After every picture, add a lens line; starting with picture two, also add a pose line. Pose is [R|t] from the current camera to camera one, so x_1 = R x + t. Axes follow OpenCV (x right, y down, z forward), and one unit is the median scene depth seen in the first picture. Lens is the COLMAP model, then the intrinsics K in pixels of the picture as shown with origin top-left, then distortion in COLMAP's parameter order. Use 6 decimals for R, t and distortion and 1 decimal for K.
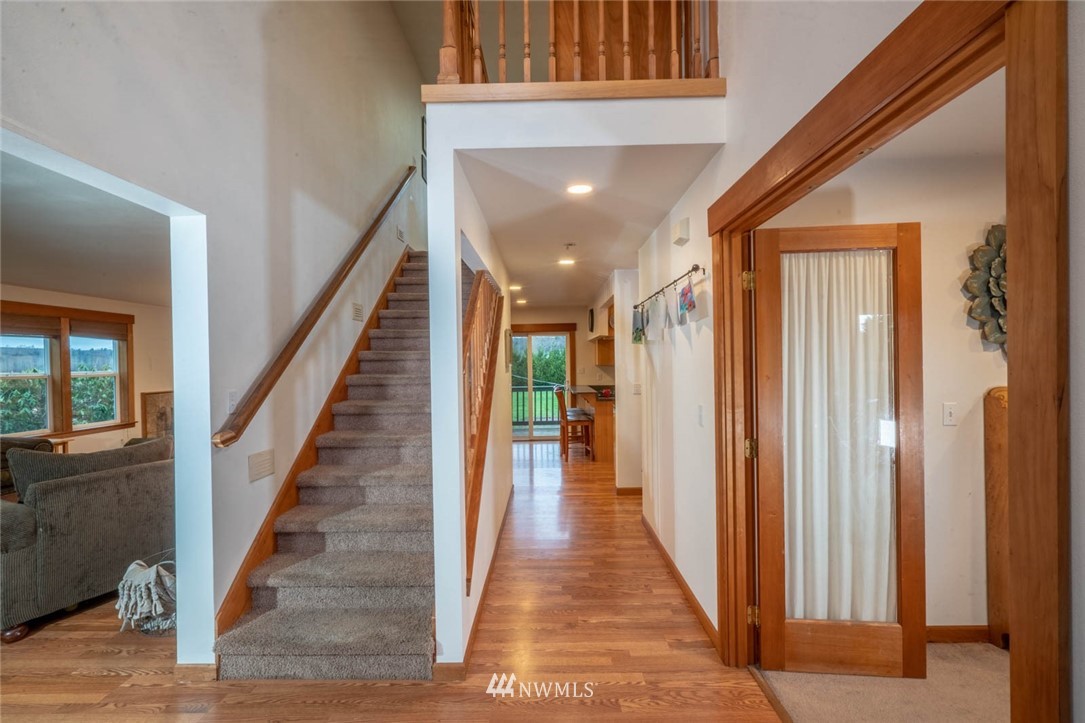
lens RADIAL K [[486.1, 0, 543.0], [0, 486.1, 368.7], [0, 0, 1]] dist [0.000276, 0.000160]
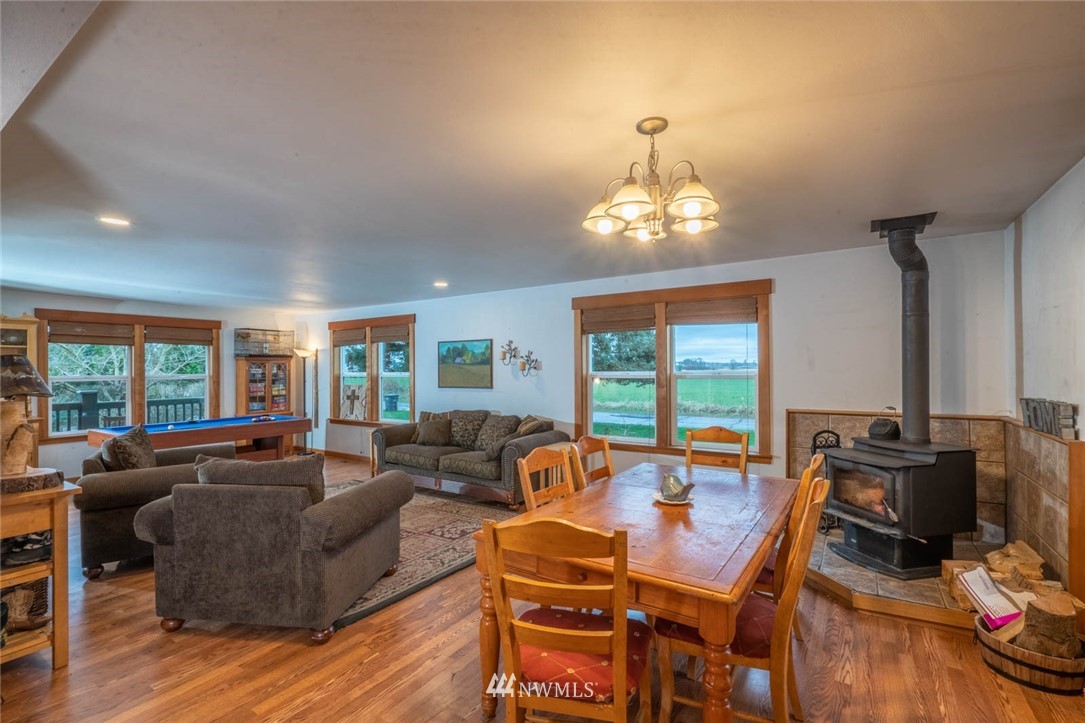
lens RADIAL K [[486.1, 0, 540.3], [0, 486.1, 365.0], [0, 0, 1]] dist [0.000276, 0.000160]
pose [[-0.535185, -0.000828, -0.844734, -0.207631], [0.001022, 0.999998, -0.001627, -0.002112], [0.844734, -0.001734, -0.535183, 1.262558]]
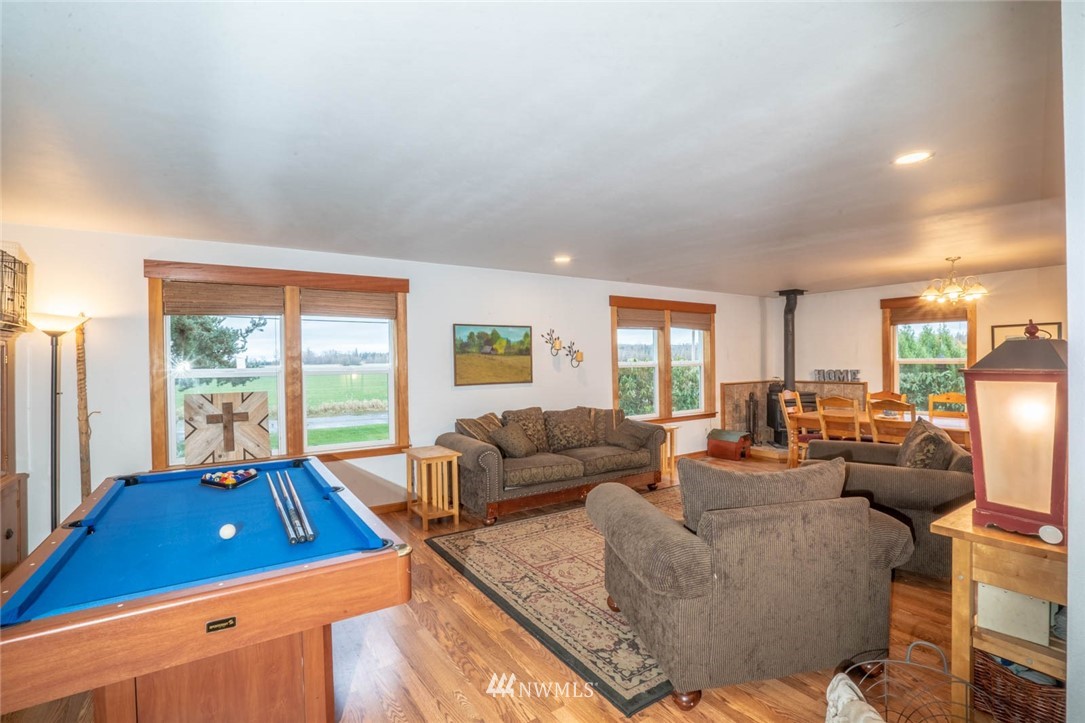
lens RADIAL K [[486.1, 0, 535.7], [0, 486.1, 363.4], [0, 0, 1]] dist [0.000276, 0.000160]
pose [[0.560515, 0.007949, -0.828106, -0.263532], [-0.001426, 0.999962, 0.008633, 0.002239], [0.828143, -0.003659, 0.560505, 0.166573]]
